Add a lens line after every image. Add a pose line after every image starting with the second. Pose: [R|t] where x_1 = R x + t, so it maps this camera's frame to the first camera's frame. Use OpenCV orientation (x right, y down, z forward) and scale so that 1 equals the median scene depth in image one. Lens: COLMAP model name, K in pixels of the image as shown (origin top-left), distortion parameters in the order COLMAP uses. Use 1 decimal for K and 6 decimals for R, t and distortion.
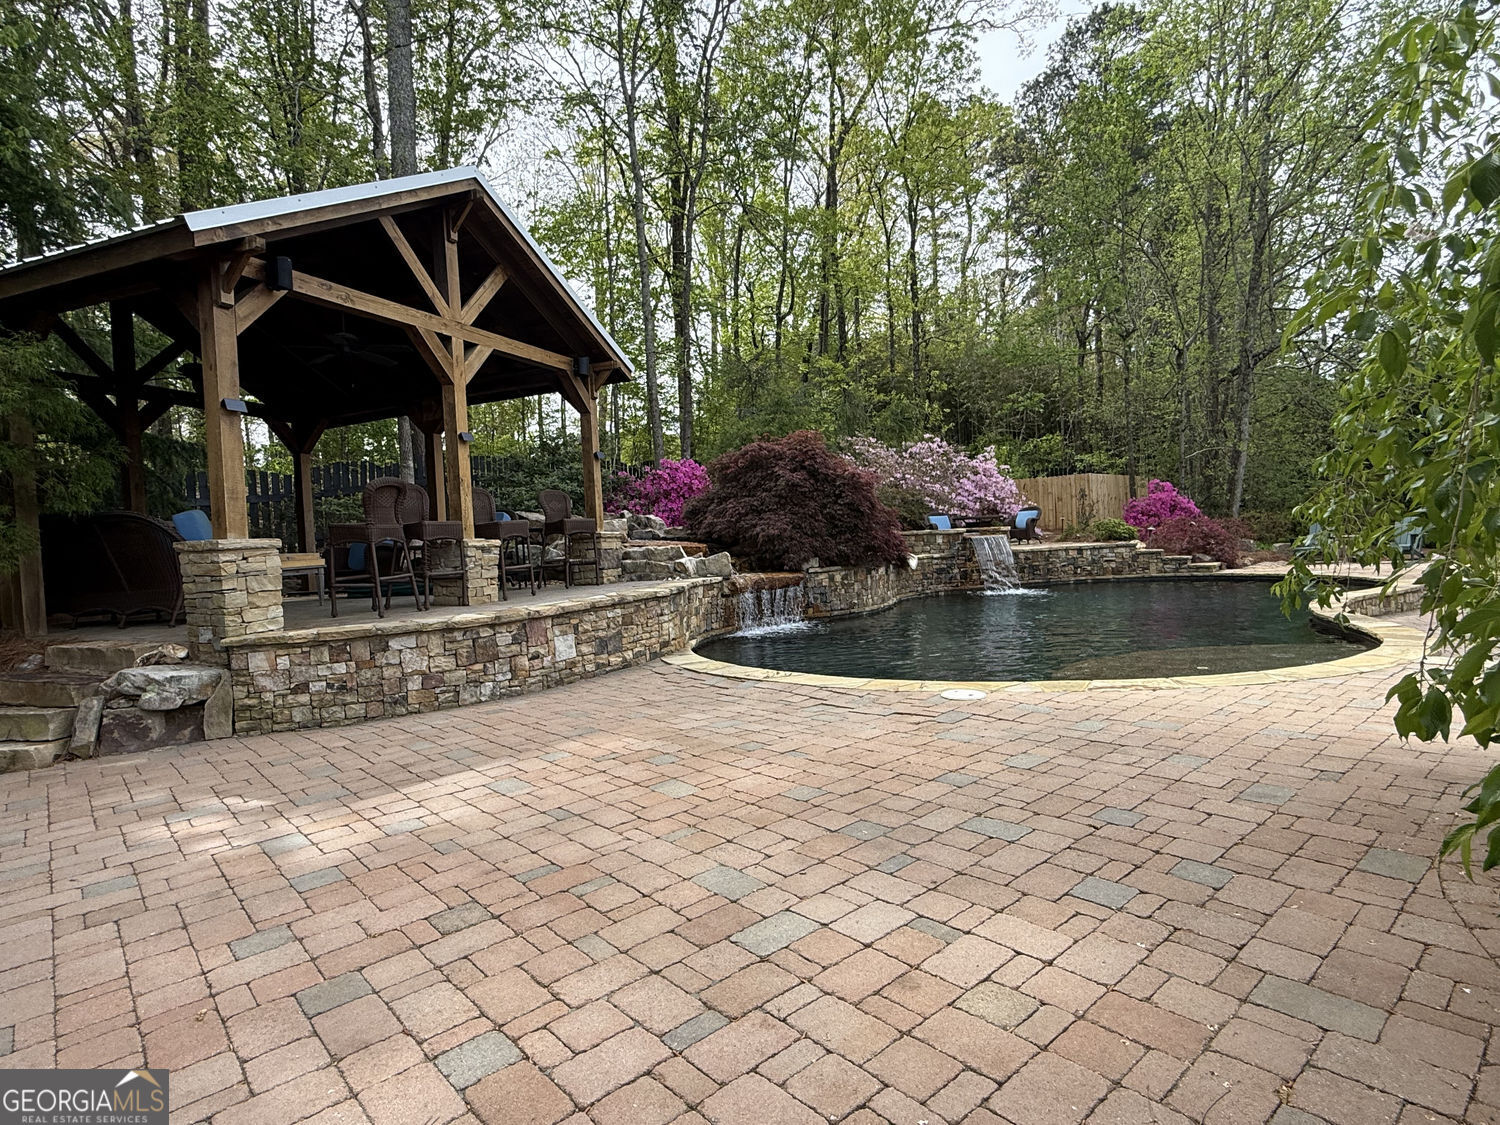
lens RADIAL K [[827.8, 0, 751.3], [0, 827.8, 556.6], [0, 0, 1]] dist [-0.002373, 0.000560]
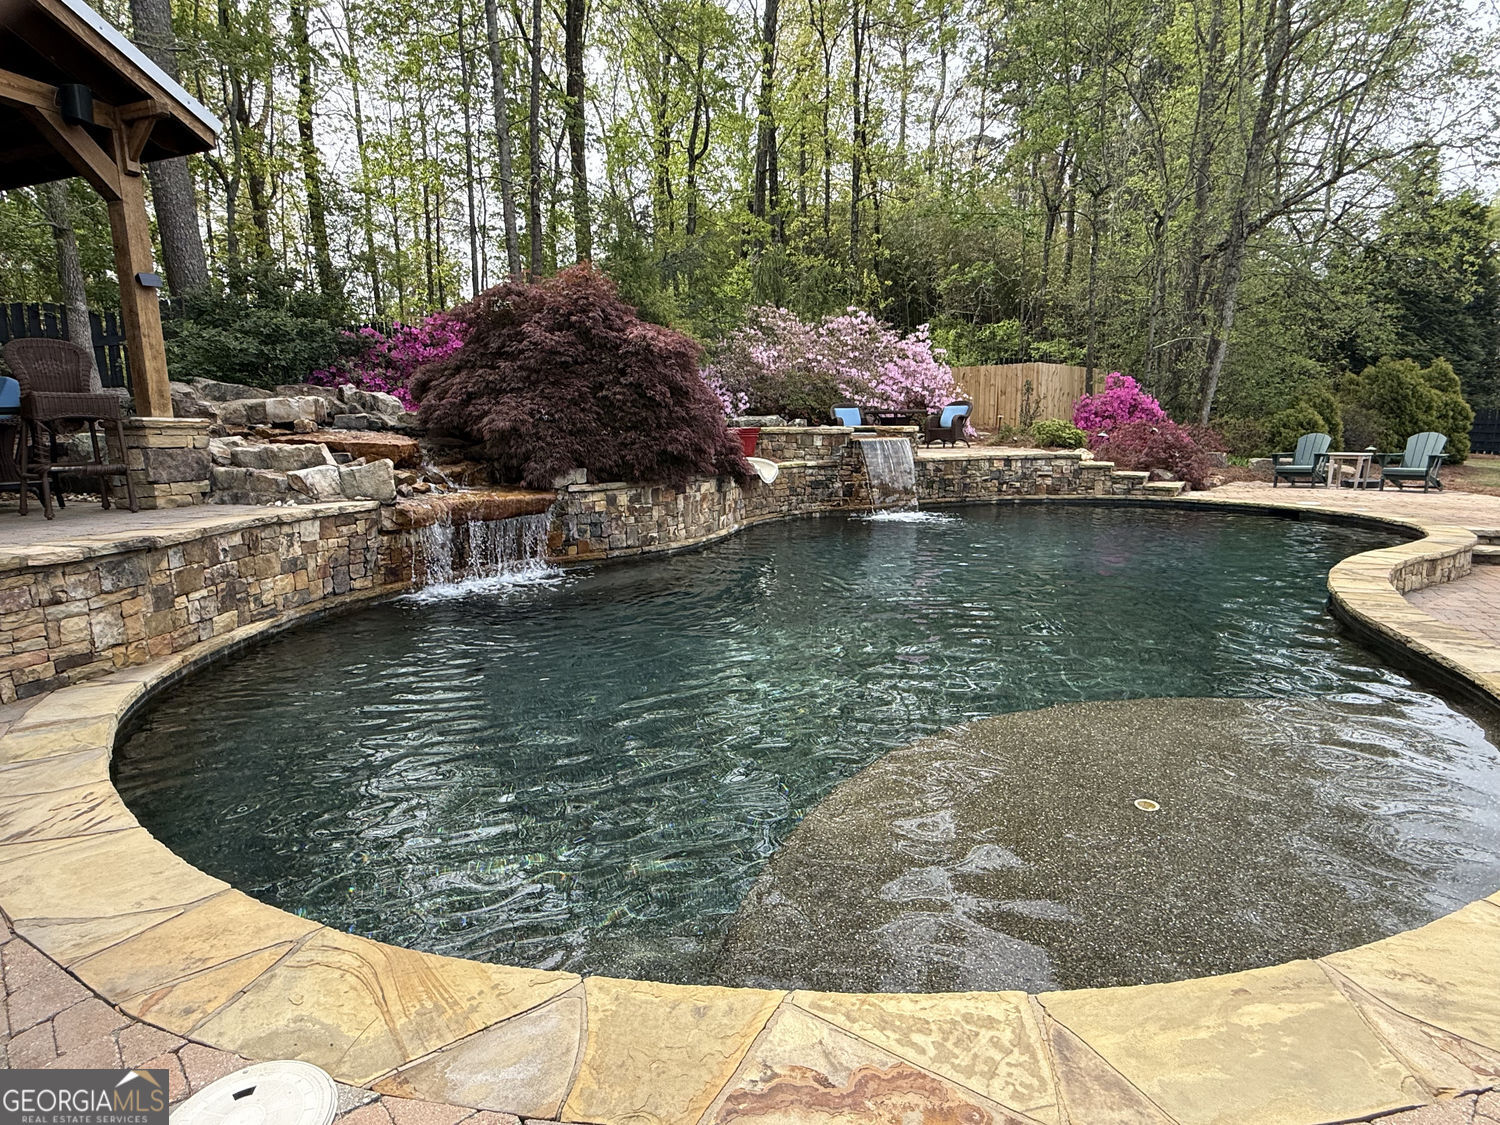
lens RADIAL K [[827.8, 0, 748.9], [0, 827.8, 562.4], [0, 0, 1]] dist [-0.002373, 0.000560]
pose [[0.998533, 0.027715, 0.046509, 0.110222], [-0.034108, 0.989159, 0.142831, -0.014093], [-0.042046, -0.144208, 0.988654, 0.211067]]
